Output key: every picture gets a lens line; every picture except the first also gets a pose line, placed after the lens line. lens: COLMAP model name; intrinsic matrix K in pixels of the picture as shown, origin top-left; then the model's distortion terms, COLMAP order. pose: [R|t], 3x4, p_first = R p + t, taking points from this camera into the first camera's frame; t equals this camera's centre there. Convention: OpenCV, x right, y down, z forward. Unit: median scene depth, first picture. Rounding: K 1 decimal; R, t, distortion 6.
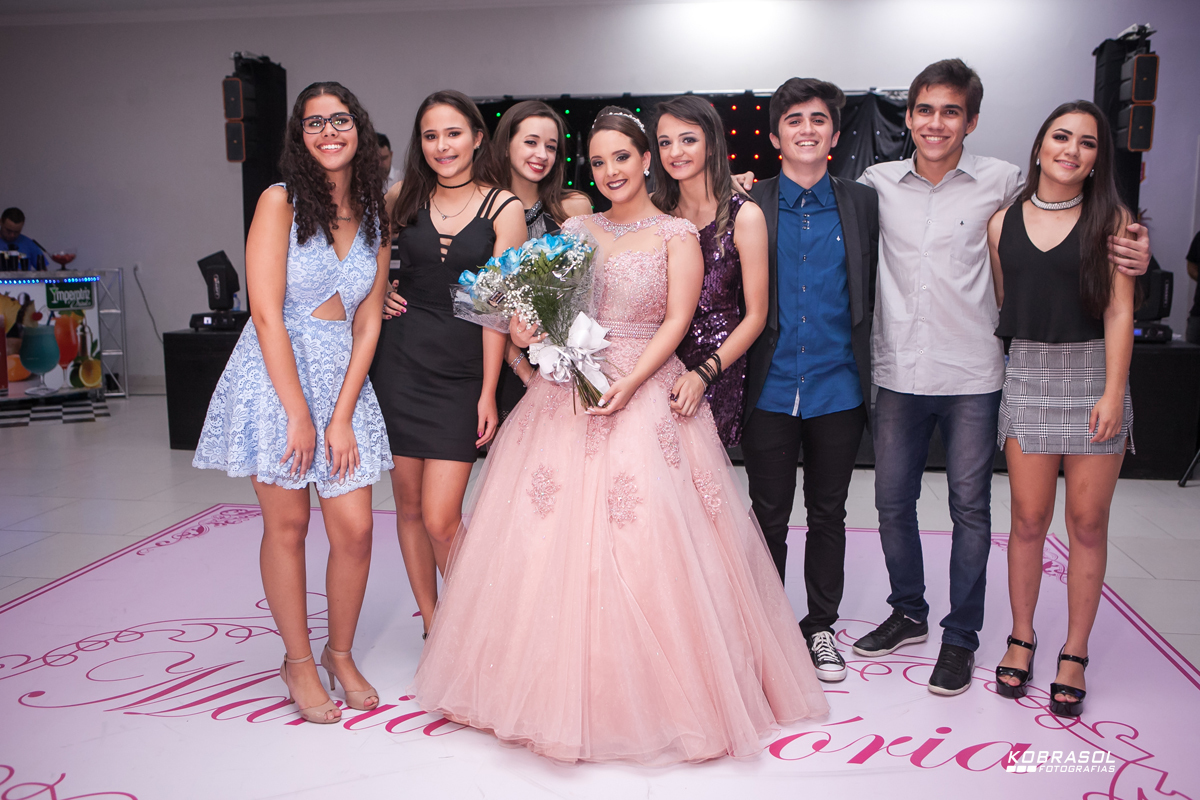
lens RADIAL K [[1060.6, 0, 600.0], [0, 1060.6, 400.0], [0, 0, 1]] dist [-0.056092, 0.081452]
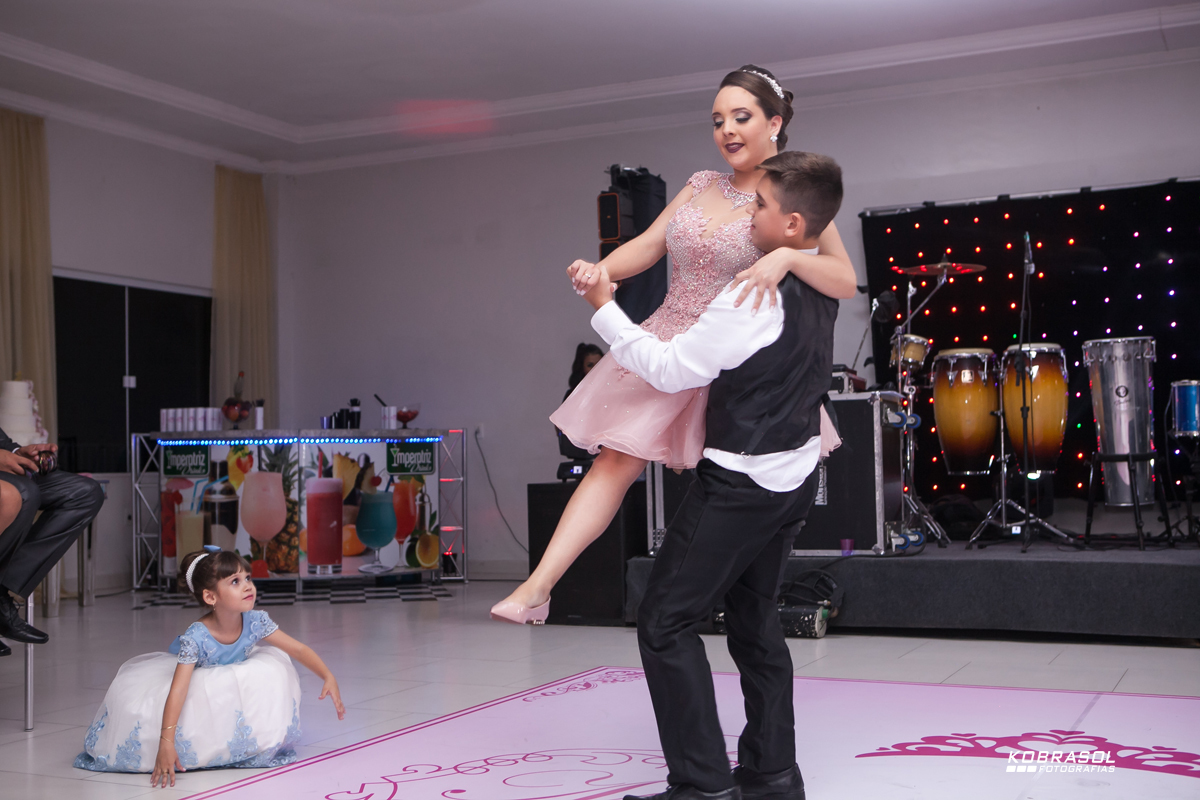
lens RADIAL K [[1448.0, 0, 596.6], [0, 1448.0, 379.9], [0, 0, 1]] dist [-0.023939, -0.013510]
pose [[0.955230, -0.031295, -0.294203, -0.010539], [-0.023824, 0.983025, -0.181918, 0.050070], [0.294902, 0.180782, 0.938270, -0.075563]]
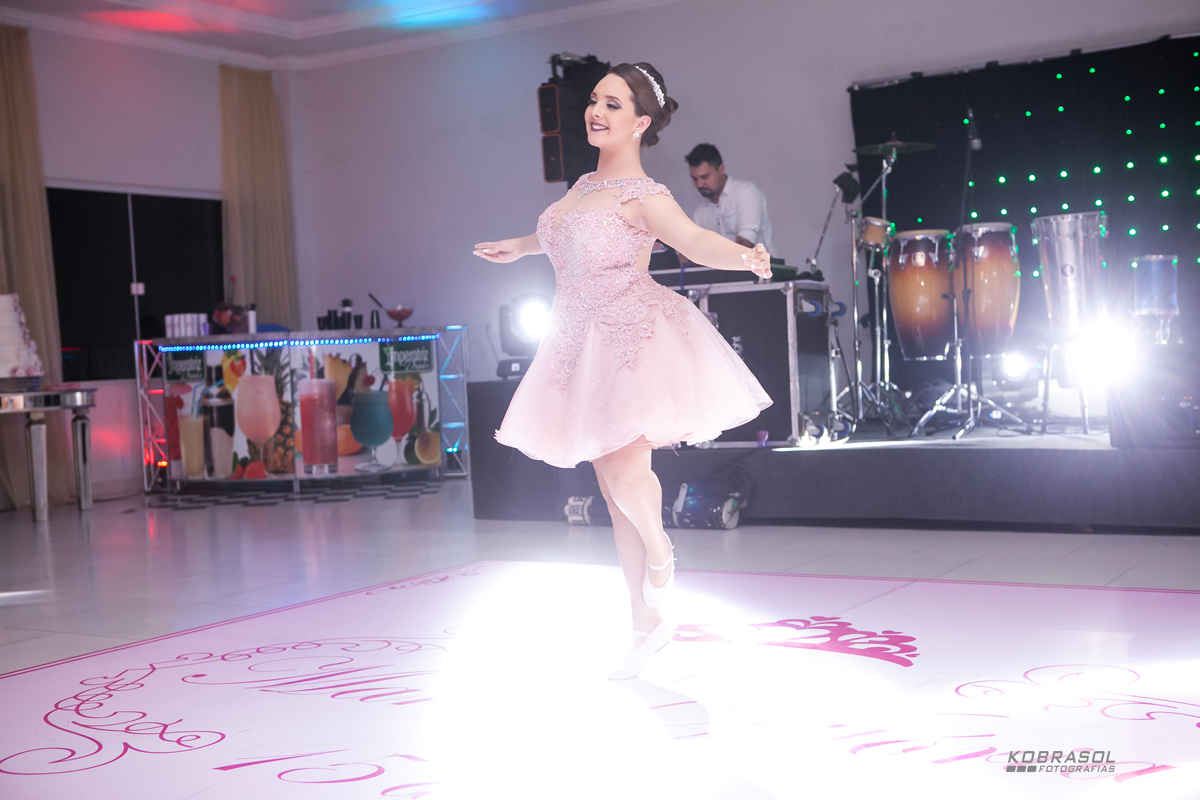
lens RADIAL K [[1535.5, 0, 600.0], [0, 1535.5, 400.0], [0, 0, 1]] dist [-0.002905, 0.078563]
pose [[0.916775, -0.028525, -0.398385, 0.141732], [-0.007518, 0.996037, -0.088618, 0.046660], [0.399334, 0.084238, 0.912927, -0.078592]]
